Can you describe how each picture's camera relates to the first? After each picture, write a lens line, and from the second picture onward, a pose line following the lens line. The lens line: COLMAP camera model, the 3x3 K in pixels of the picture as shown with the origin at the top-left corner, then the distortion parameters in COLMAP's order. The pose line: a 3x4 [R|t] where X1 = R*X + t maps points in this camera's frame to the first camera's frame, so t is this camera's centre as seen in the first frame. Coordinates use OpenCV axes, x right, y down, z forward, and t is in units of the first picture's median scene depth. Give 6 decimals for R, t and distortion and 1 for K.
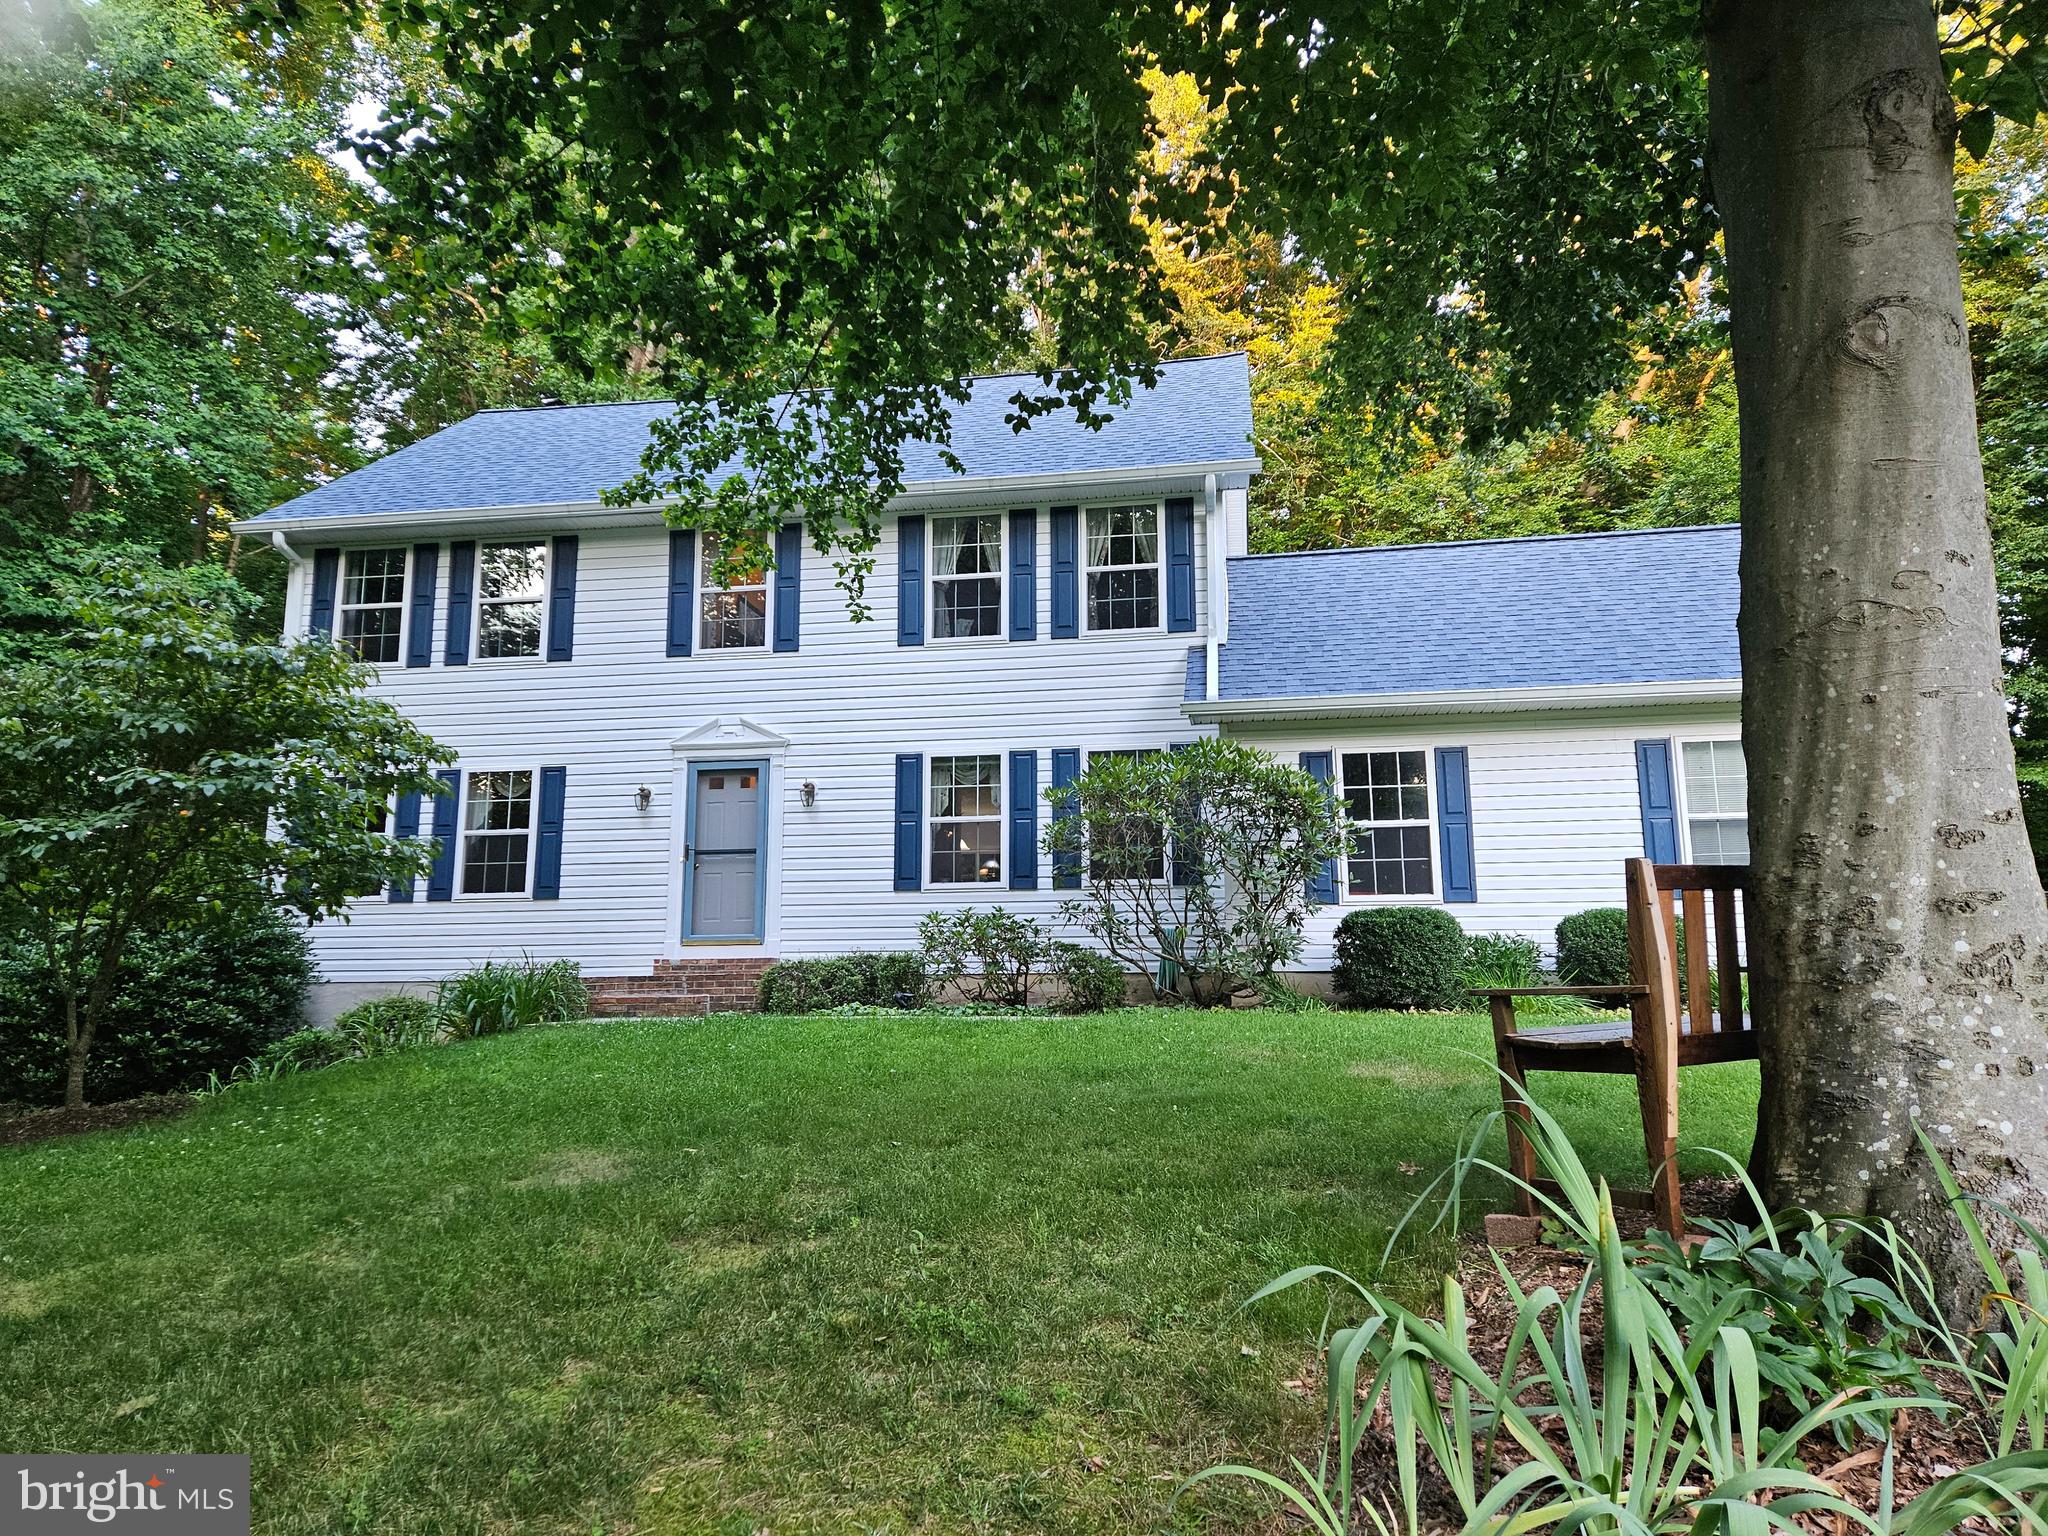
lens RADIAL K [[1418.0, 0, 1024.0], [0, 1418.0, 768.0], [0, 0, 1]] dist [0.034015, -0.000541]
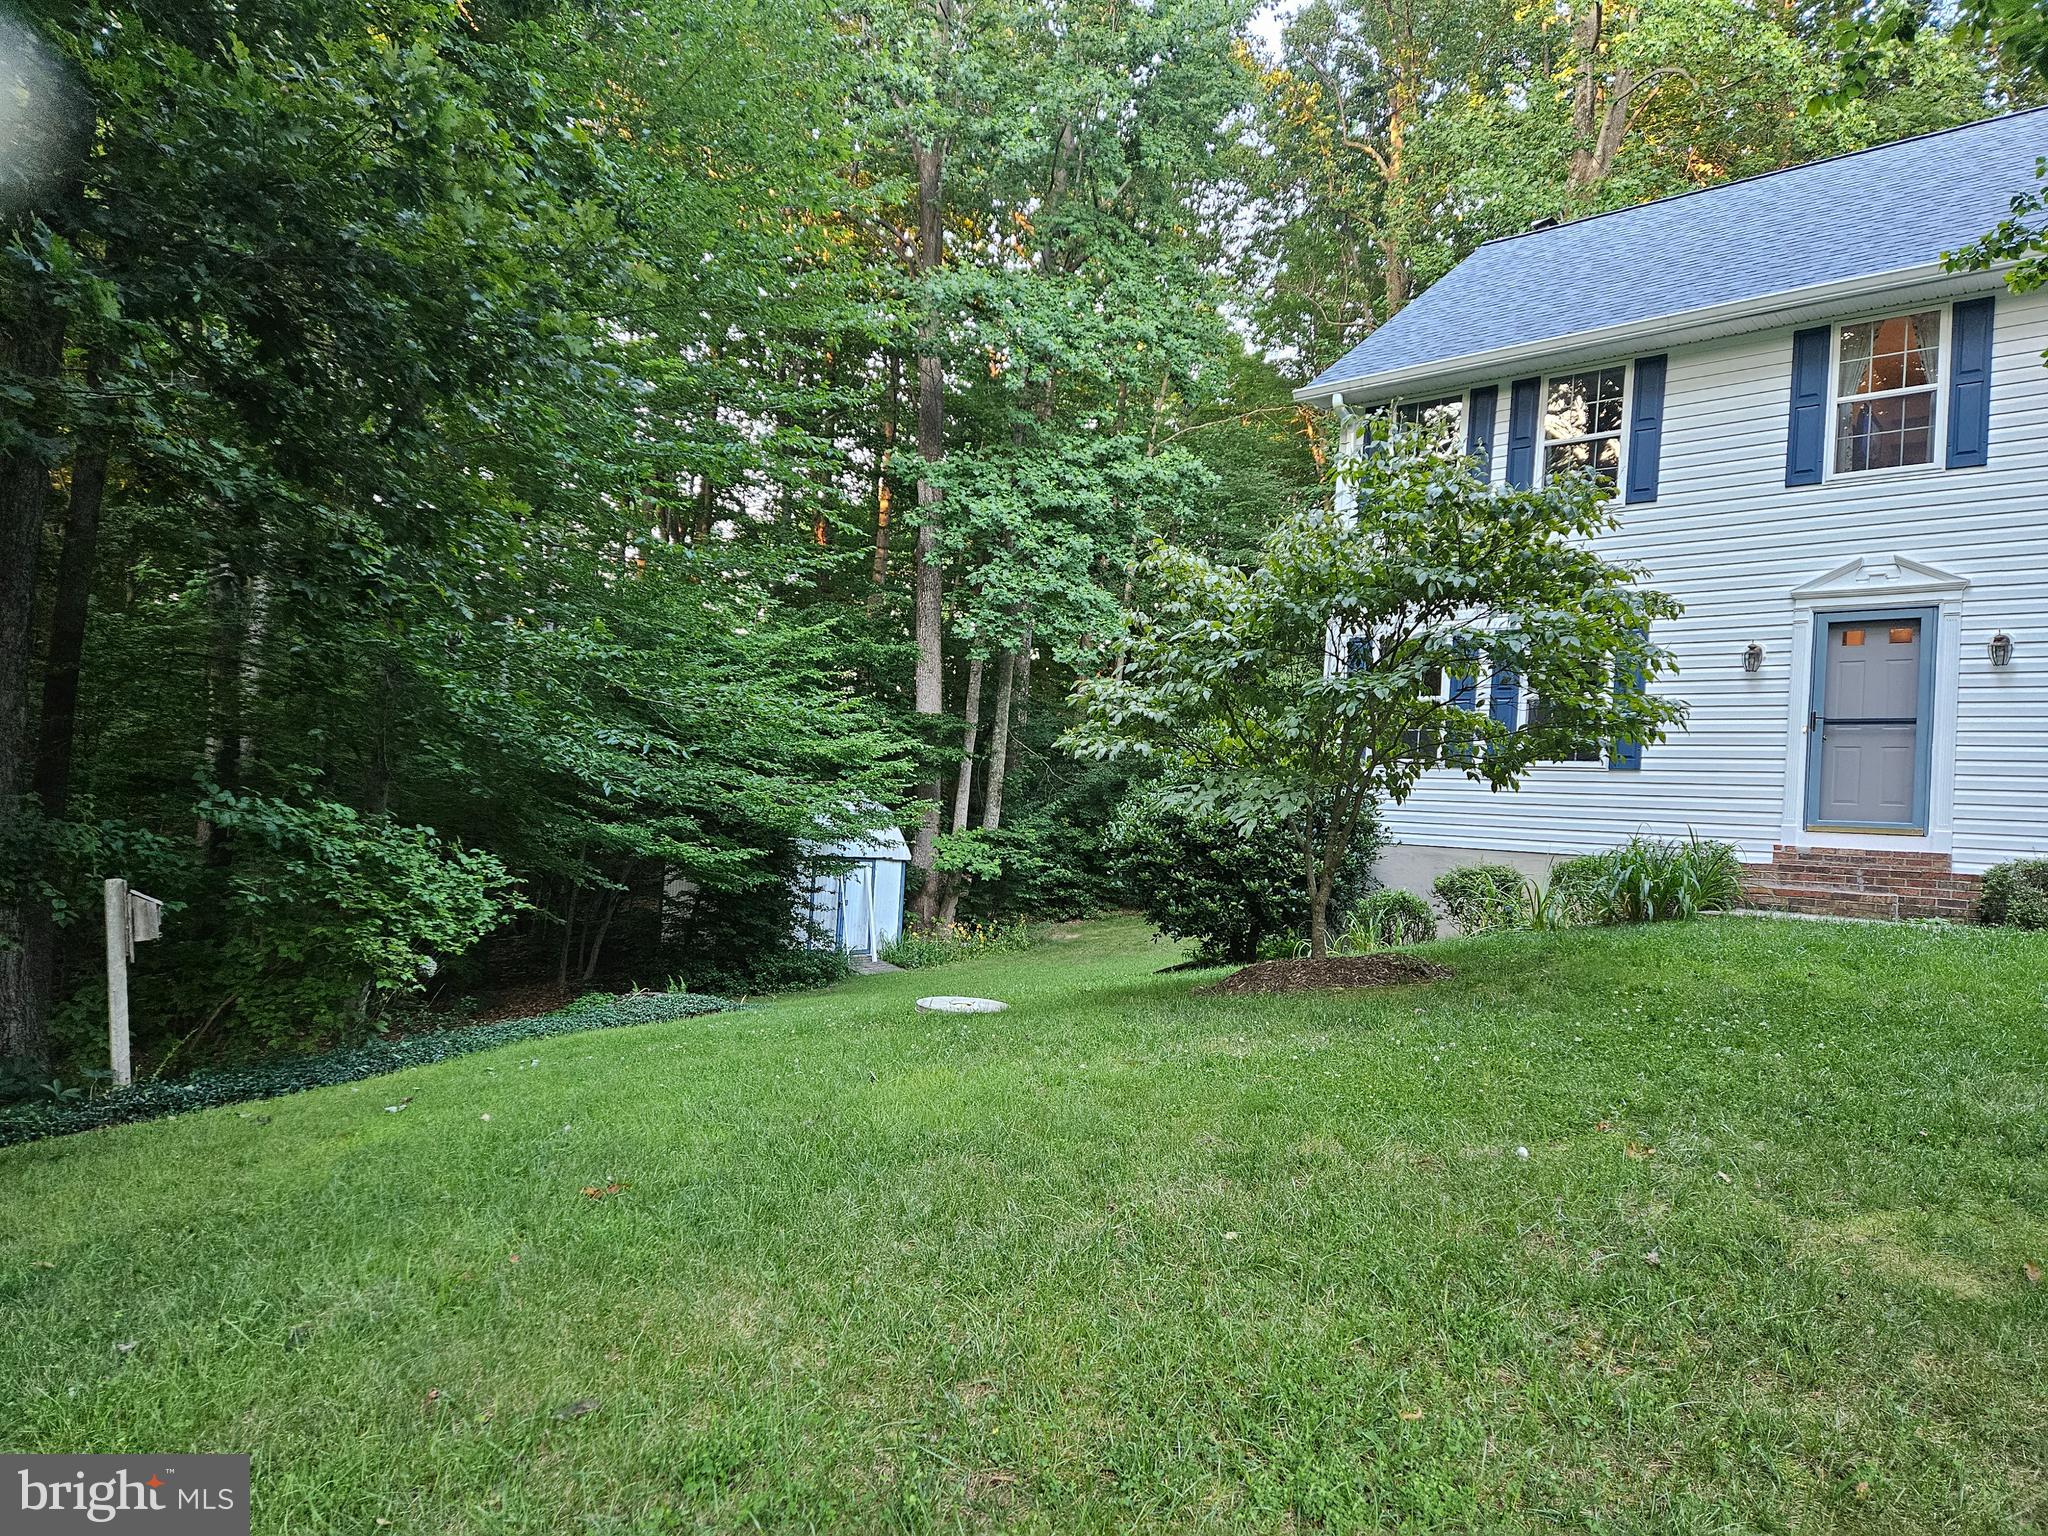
lens RADIAL K [[1397.4, 0, 1028.6], [0, 1397.4, 781.9], [0, 0, 1]] dist [0.151569, -0.099644]
pose [[0.846167, 0.042847, -0.531192, -0.171300], [0.011500, 0.995062, 0.098583, 0.005320], [0.532793, -0.089526, 0.841497, 0.028339]]
